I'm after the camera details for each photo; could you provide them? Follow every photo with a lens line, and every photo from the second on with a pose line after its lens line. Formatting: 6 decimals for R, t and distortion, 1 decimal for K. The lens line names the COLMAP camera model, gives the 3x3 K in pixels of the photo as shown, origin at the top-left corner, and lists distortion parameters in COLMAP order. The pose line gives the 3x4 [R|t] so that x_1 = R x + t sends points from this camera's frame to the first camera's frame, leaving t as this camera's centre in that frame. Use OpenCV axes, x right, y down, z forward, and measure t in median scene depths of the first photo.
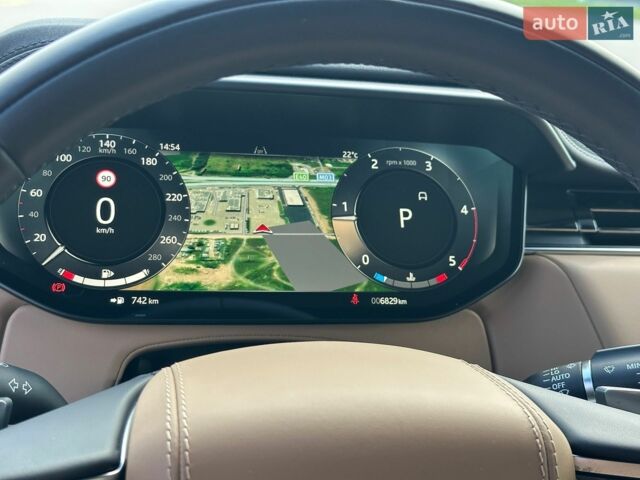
lens RADIAL K [[894.6, 0, 320.0], [0, 894.6, 240.0], [0, 0, 1]] dist [0.135212, -0.033120]
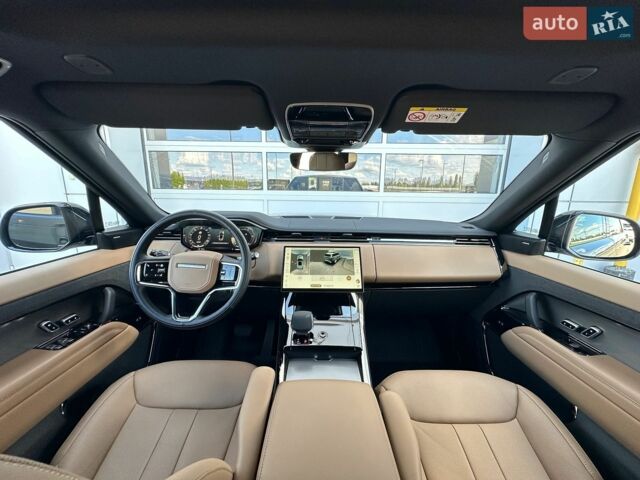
lens RADIAL K [[258.1, 0, 320.0], [0, 258.1, 240.0], [0, 0, 1]] dist [-0.000546, -0.000166]
pose [[0.975397, -0.016954, -0.219802, 1.147735], [0.003664, 0.998148, -0.060730, 0.119645], [0.220424, 0.058430, 0.973652, -0.802093]]
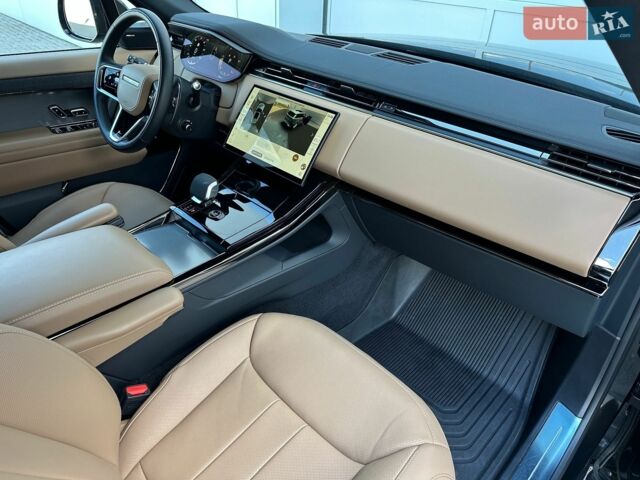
lens RADIAL K [[439.6, 0, 319.4], [0, 439.6, 243.3], [0, 0, 1]] dist [0.008988, -0.003824]
pose [[0.545229, 0.421171, -0.724804, 2.564085], [-0.224774, 0.906414, 0.357617, -0.094941], [0.807590, -0.032066, 0.588871, -0.013076]]
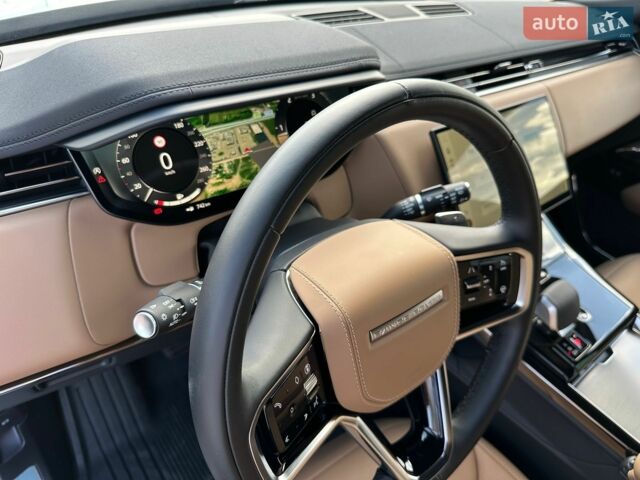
lens RADIAL K [[450.5, 0, 322.3], [0, 450.5, 240.0], [0, 0, 1]] dist [0.132649, -0.270968]
pose [[0.897875, -0.265655, 0.351067, -0.311321], [0.086732, 0.888534, 0.450539, -0.265166], [-0.431622, -0.374079, 0.820833, 0.076569]]
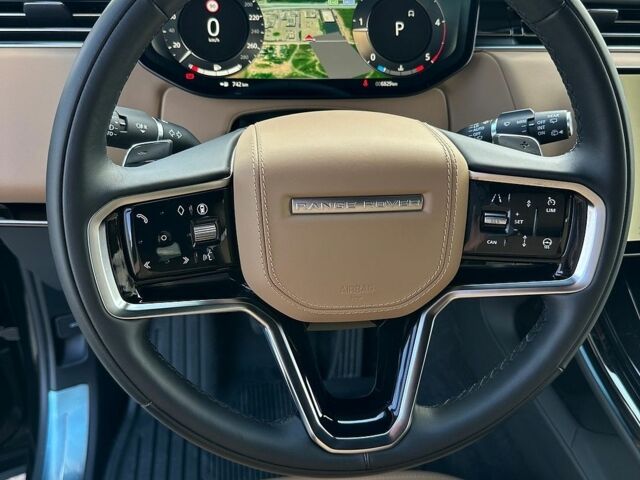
lens RADIAL K [[596.9, 0, 322.0], [0, 596.9, 246.7], [0, 0, 1]] dist [0.053641, -0.016328]
pose [[0.997446, 0.013558, -0.070119, 0.040950], [0.010797, 0.941901, 0.335717, -0.021393], [0.070597, -0.335616, 0.939350, -0.146644]]
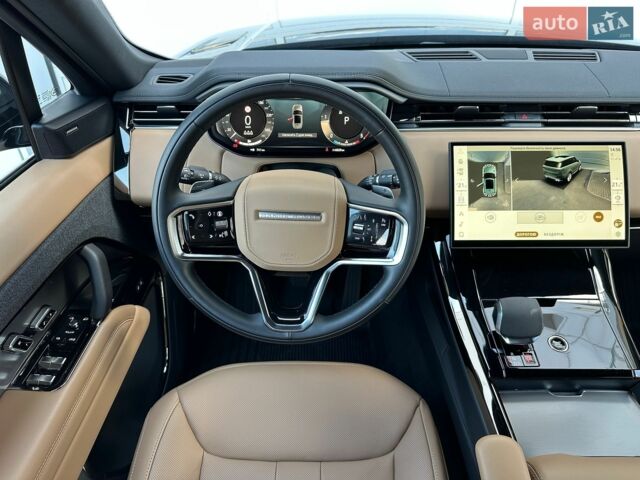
lens RADIAL K [[451.2, 0, 321.2], [0, 451.2, 251.5], [0, 0, 1]] dist [0.076331, -0.127426]
pose [[0.972548, 0.064186, -0.223675, 0.395438], [0.018581, 0.936718, 0.349591, -0.152026], [0.231959, -0.344150, 0.909811, -0.552462]]
